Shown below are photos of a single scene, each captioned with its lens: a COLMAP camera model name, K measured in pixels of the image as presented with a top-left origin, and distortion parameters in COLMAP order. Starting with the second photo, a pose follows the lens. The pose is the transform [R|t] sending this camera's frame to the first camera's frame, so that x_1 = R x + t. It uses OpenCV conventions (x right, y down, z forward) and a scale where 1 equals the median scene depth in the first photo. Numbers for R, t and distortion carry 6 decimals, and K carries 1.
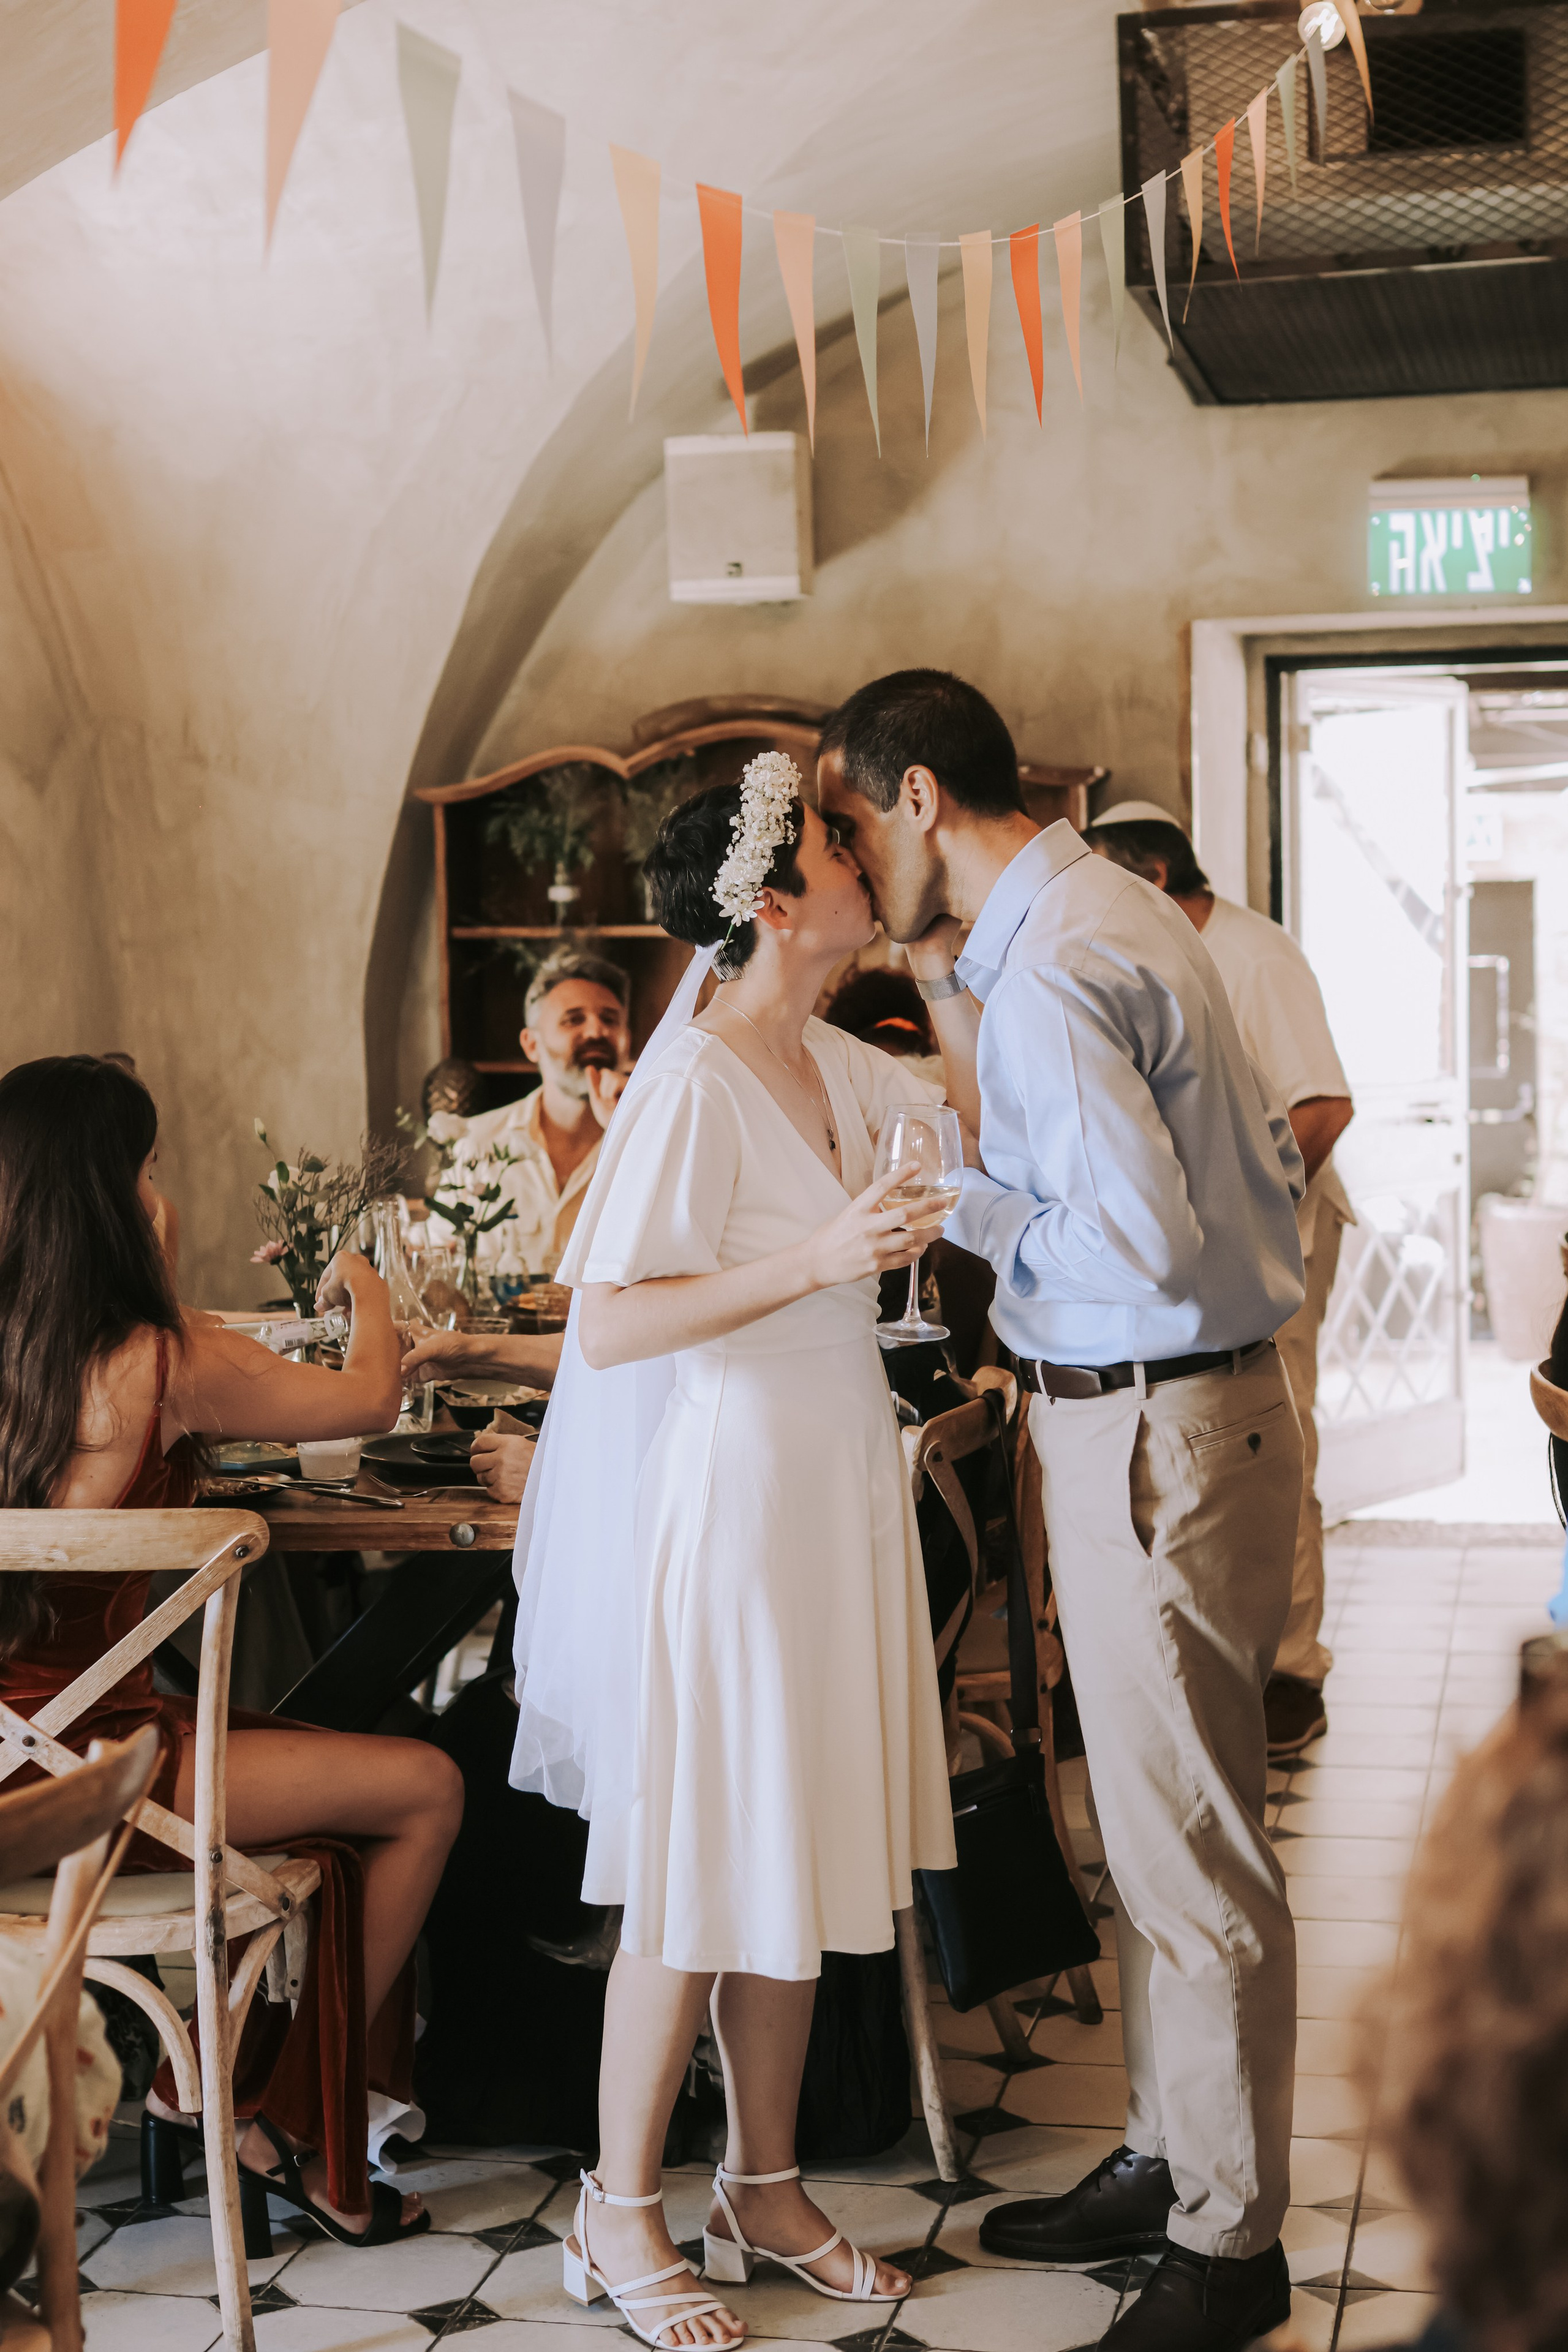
lens RADIAL K [[3743.6, 0, 783.4], [0, 3743.6, 1174.9], [0, 0, 1]] dist [0.049321, 0.000000]
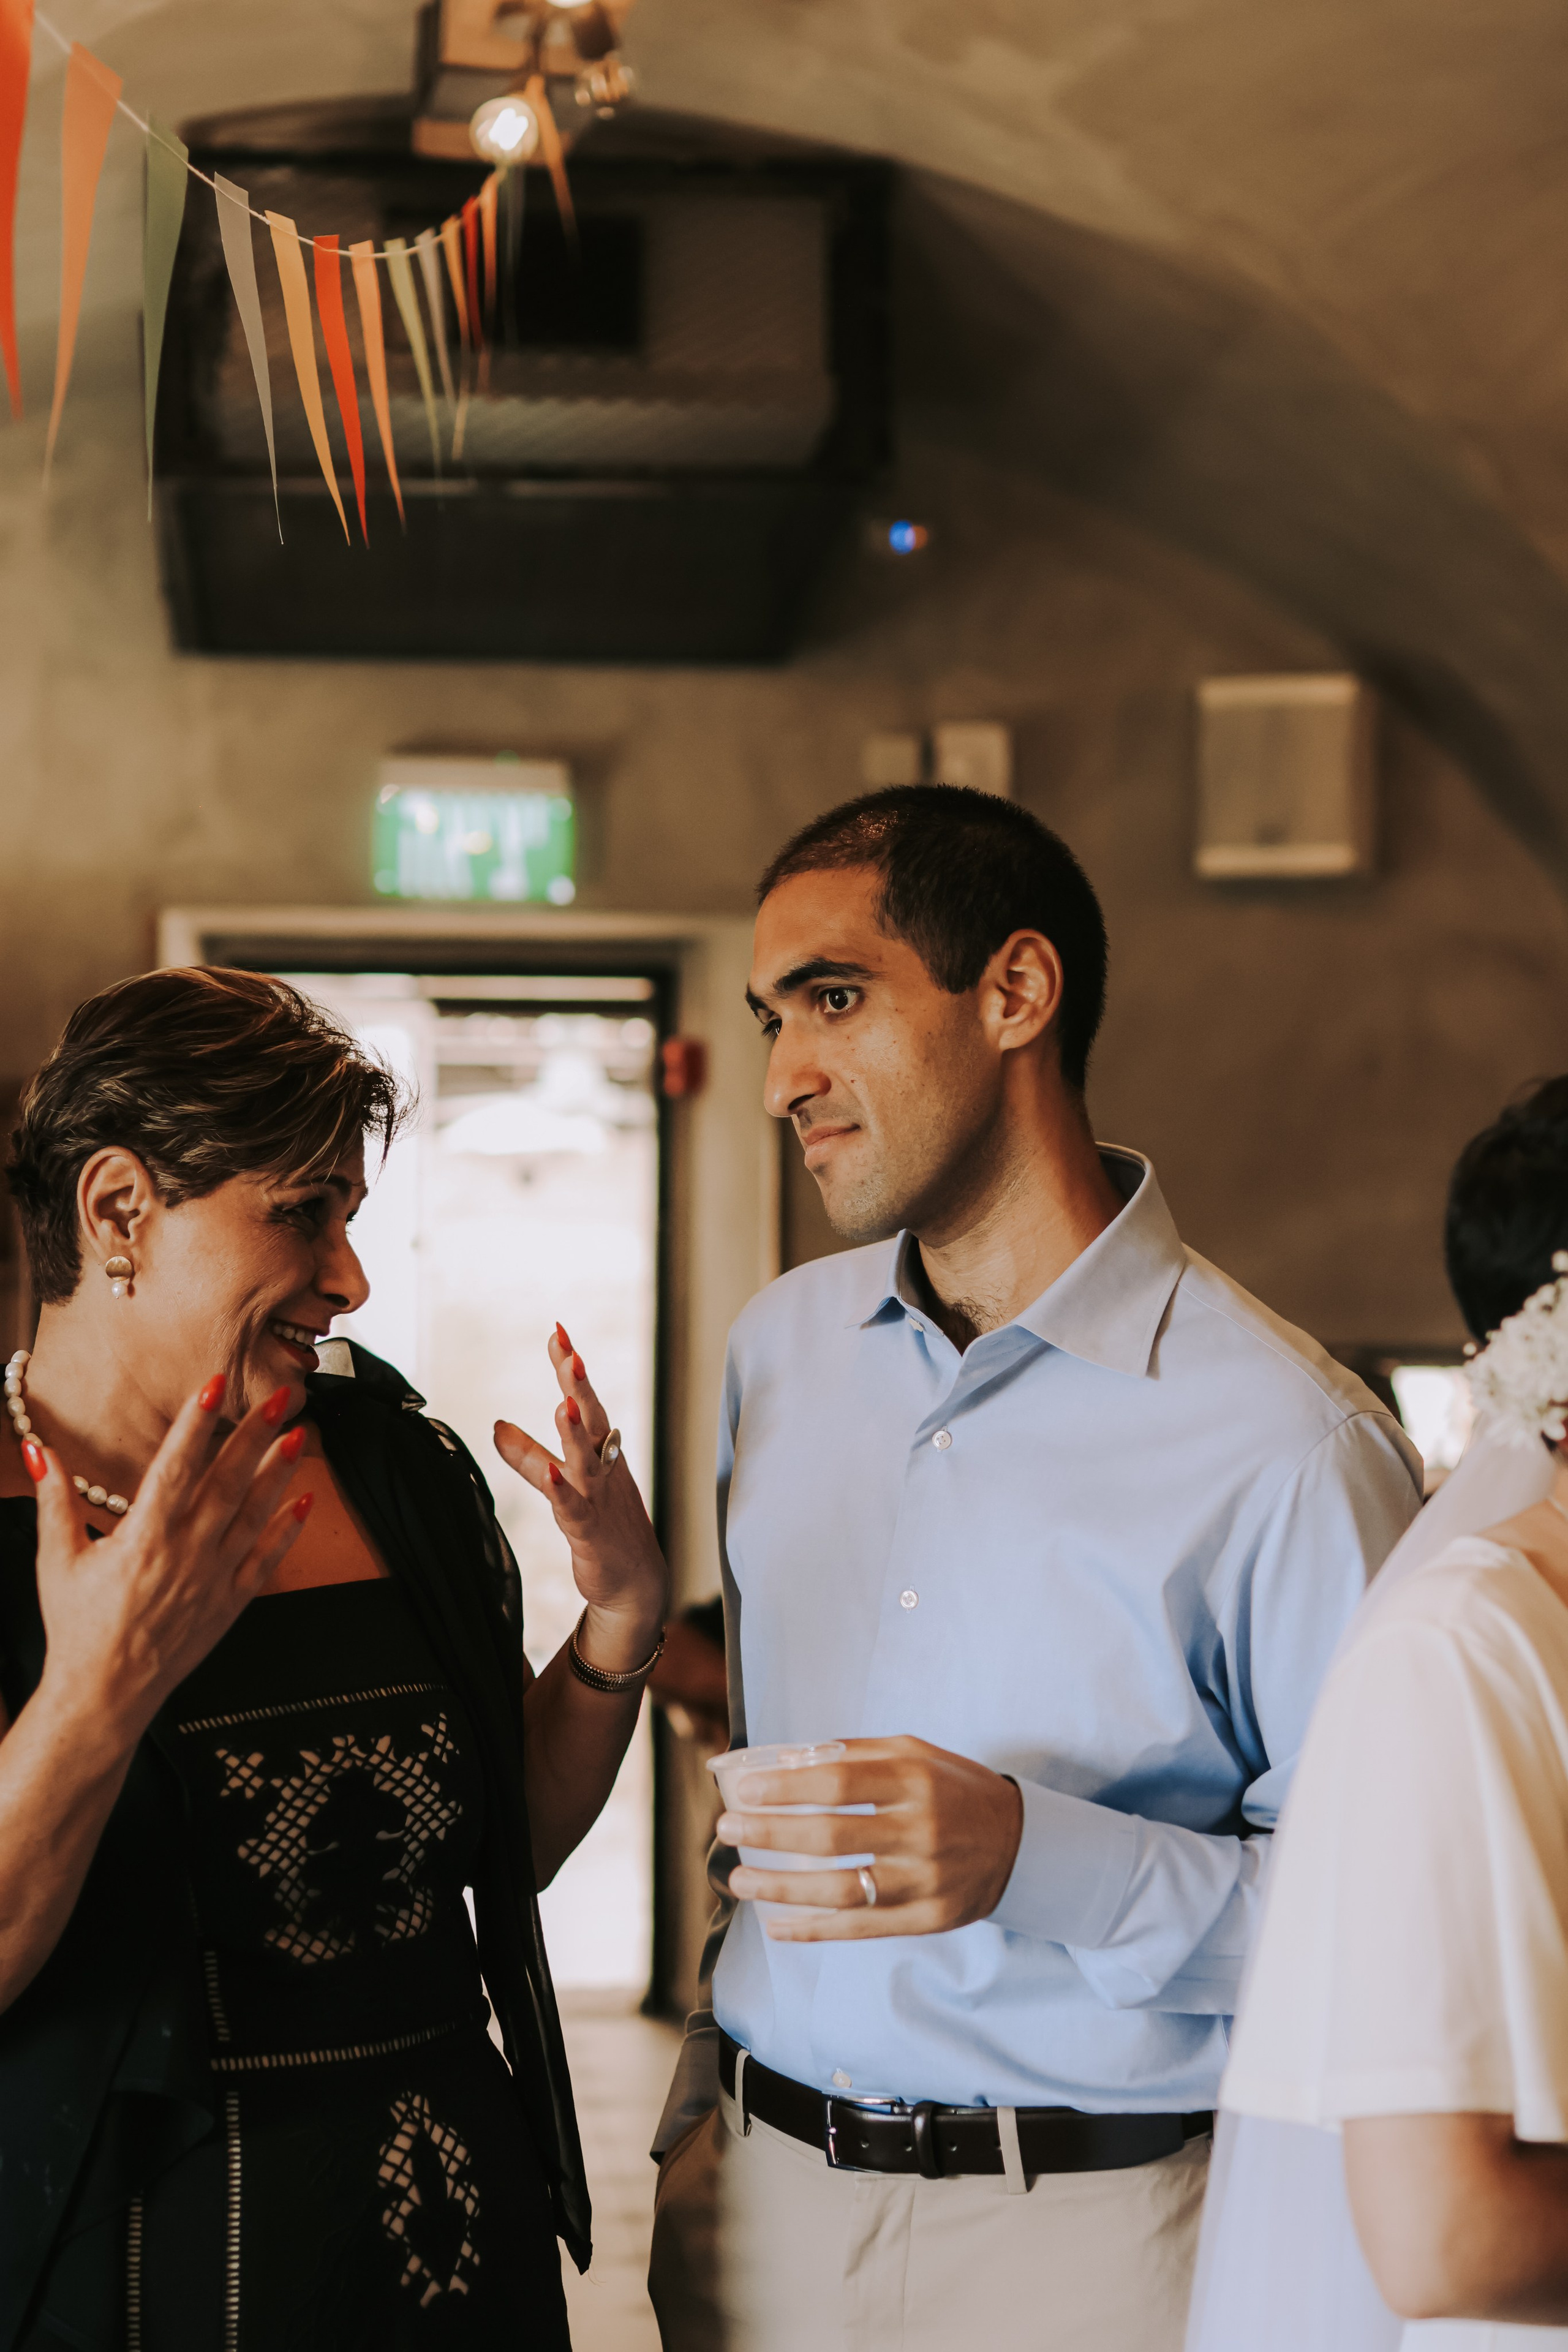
lens RADIAL K [[3743.6, 0, 785.4], [0, 3743.6, 1179.6], [0, 0, 1]] dist [0.049321, 0.000000]
pose [[0.939015, 0.026532, 0.342852, -0.044010], [0.005669, 0.995689, -0.092579, -0.012190], [-0.343830, 0.088876, 0.934817, 0.191625]]
